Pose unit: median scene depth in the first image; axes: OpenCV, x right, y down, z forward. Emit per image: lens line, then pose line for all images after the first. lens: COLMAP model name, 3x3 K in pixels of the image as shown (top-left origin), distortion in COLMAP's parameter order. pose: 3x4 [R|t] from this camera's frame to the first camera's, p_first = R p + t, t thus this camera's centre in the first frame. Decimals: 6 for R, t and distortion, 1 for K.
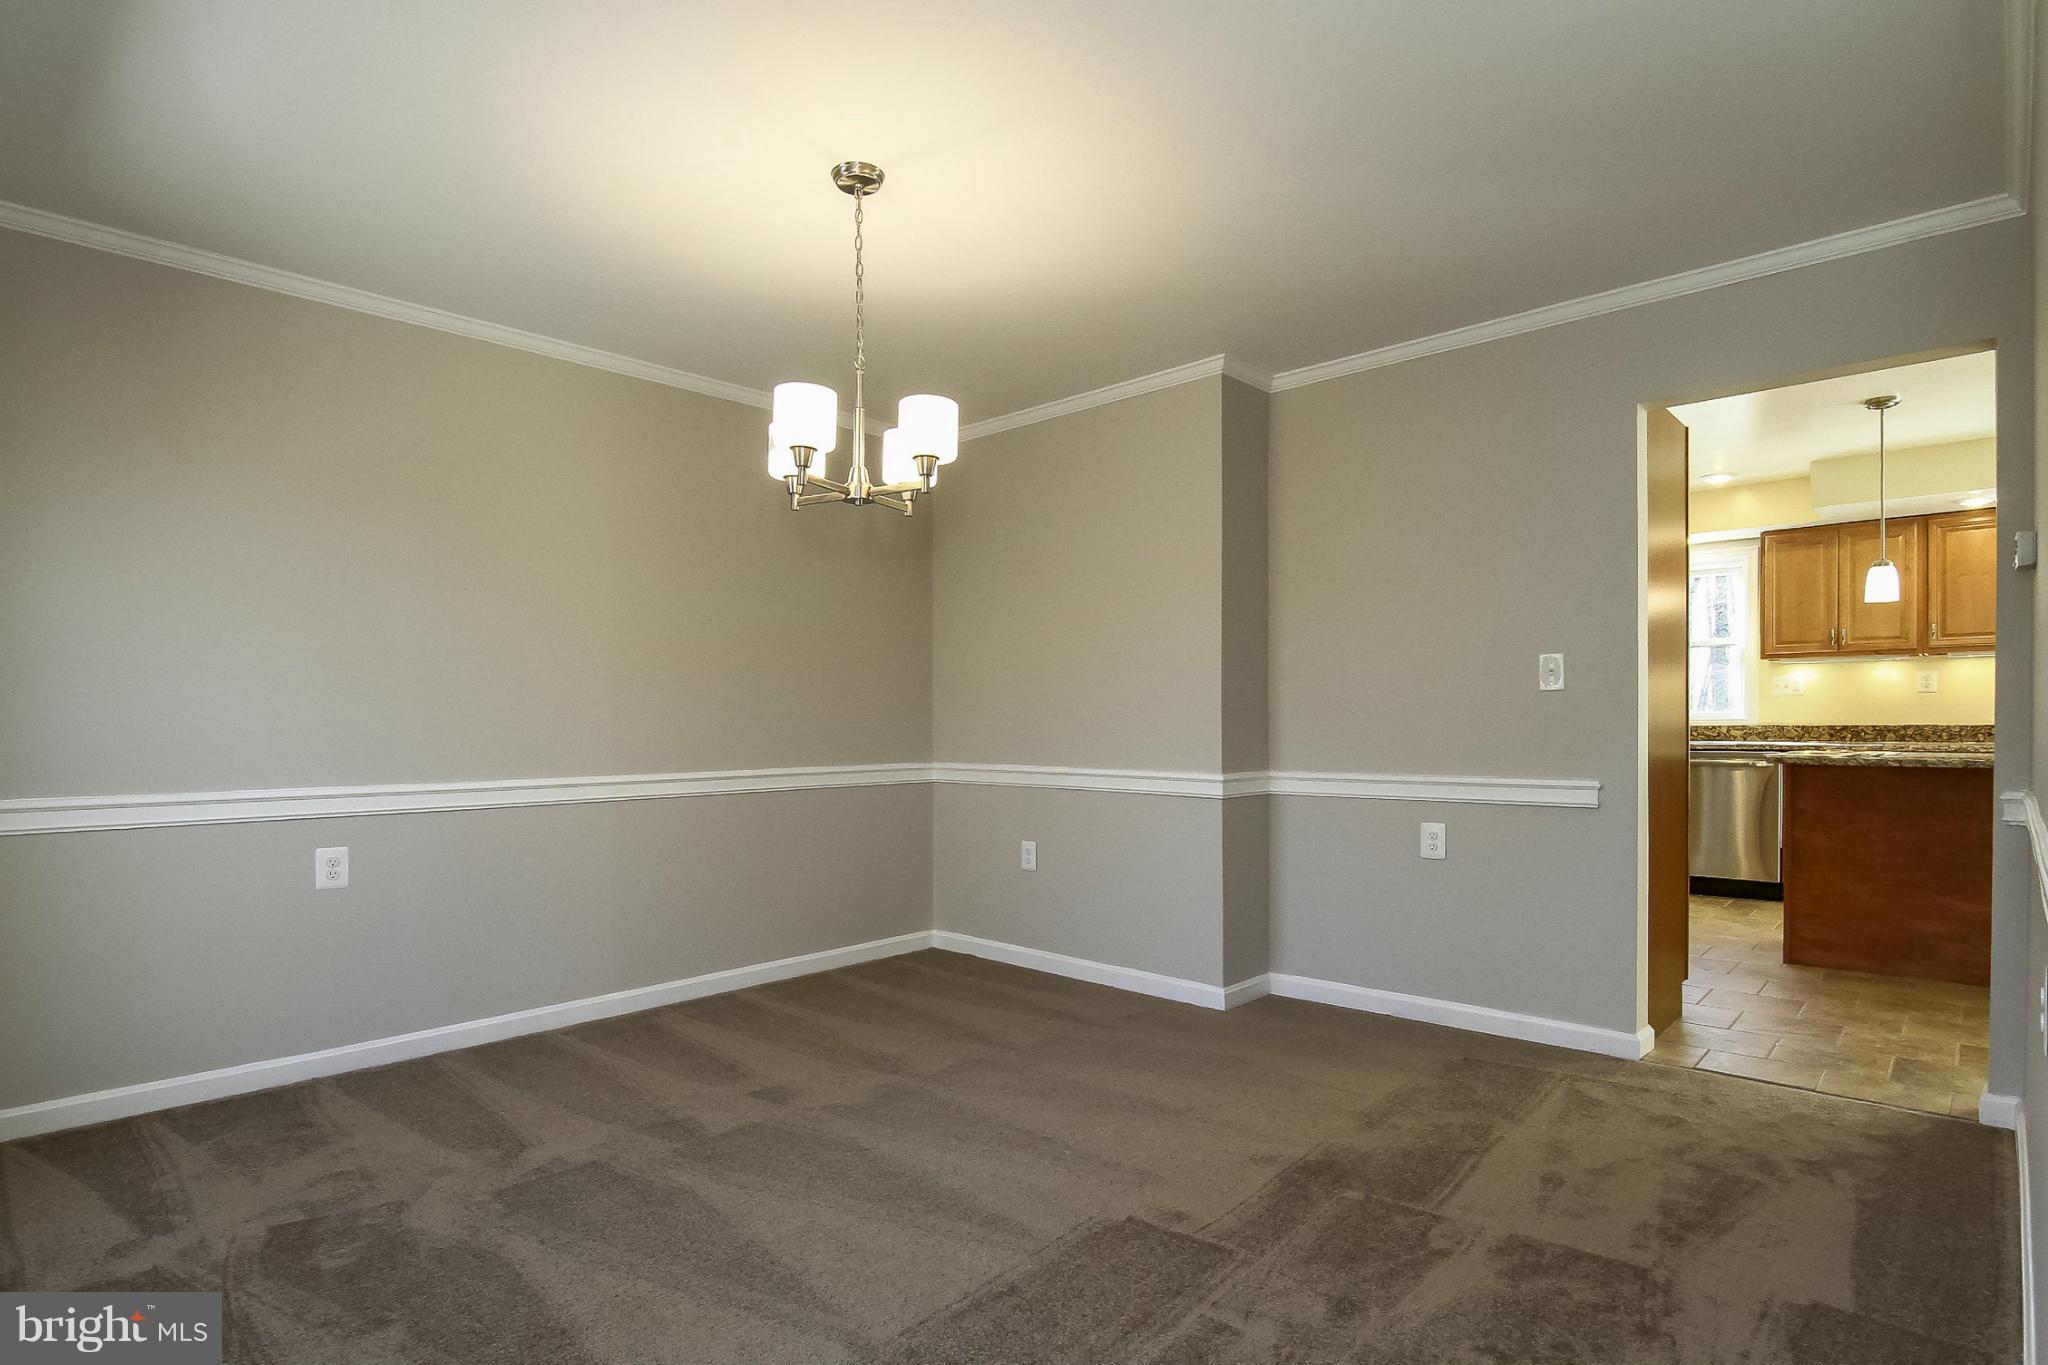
lens RADIAL K [[1046.9, 0, 1020.4], [0, 1046.9, 693.3], [0, 0, 1]] dist [0.001482, -0.023164]
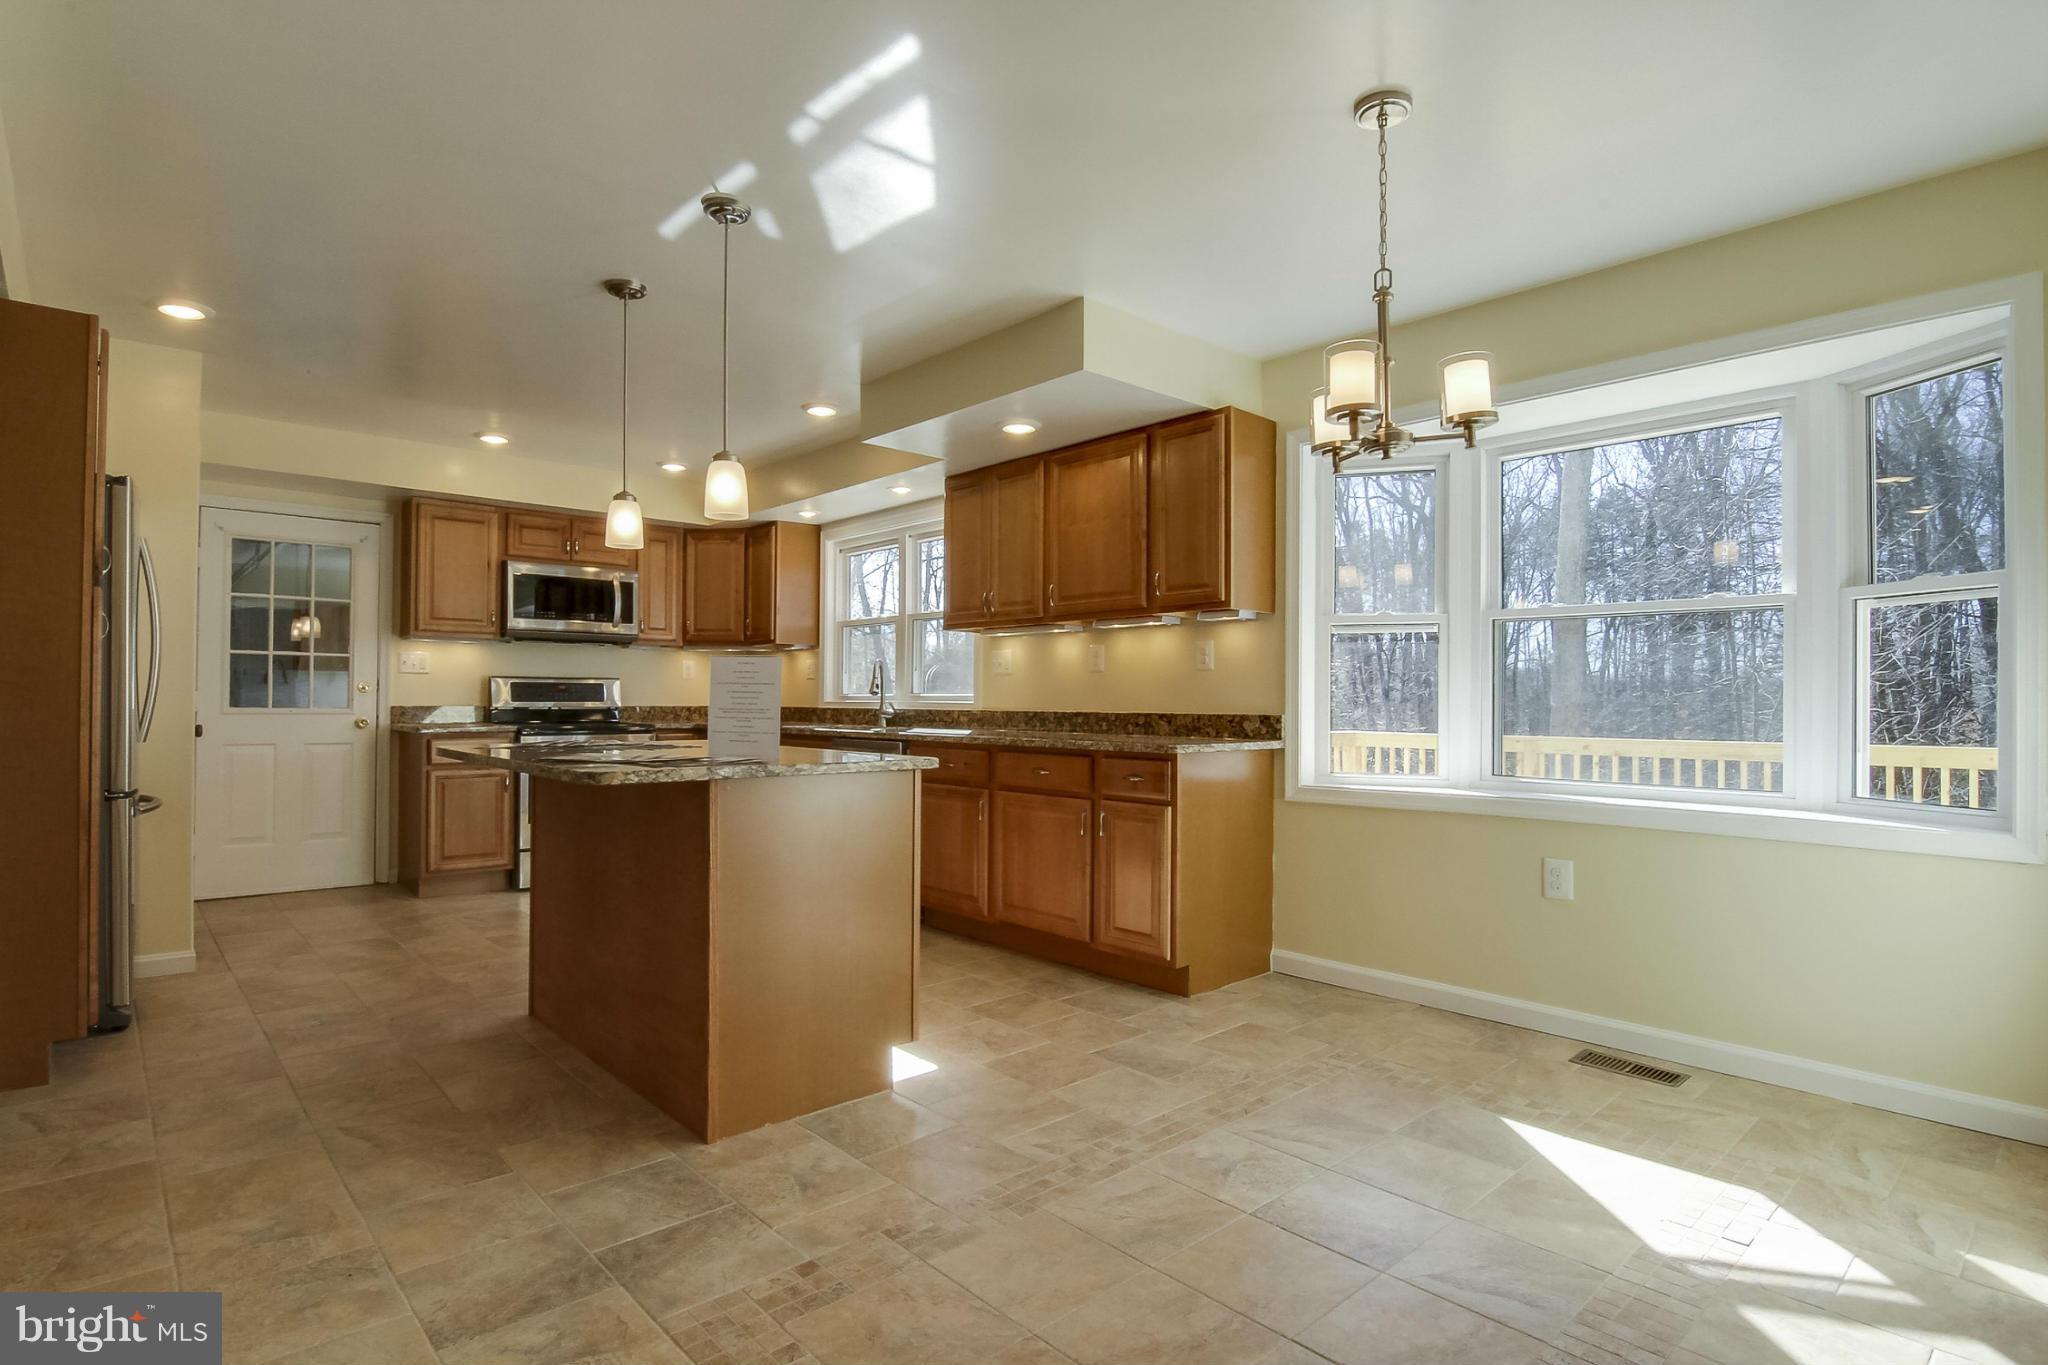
lens RADIAL K [[1035.1, 0, 1030.9], [0, 1035.1, 693.1], [0, 0, 1]] dist [0.000604, -0.020667]
pose [[0.997780, 0.010587, -0.065752, 0.863686], [-0.009378, 0.999782, 0.018667, 0.001327], [0.065936, -0.018008, 0.997661, 0.192920]]
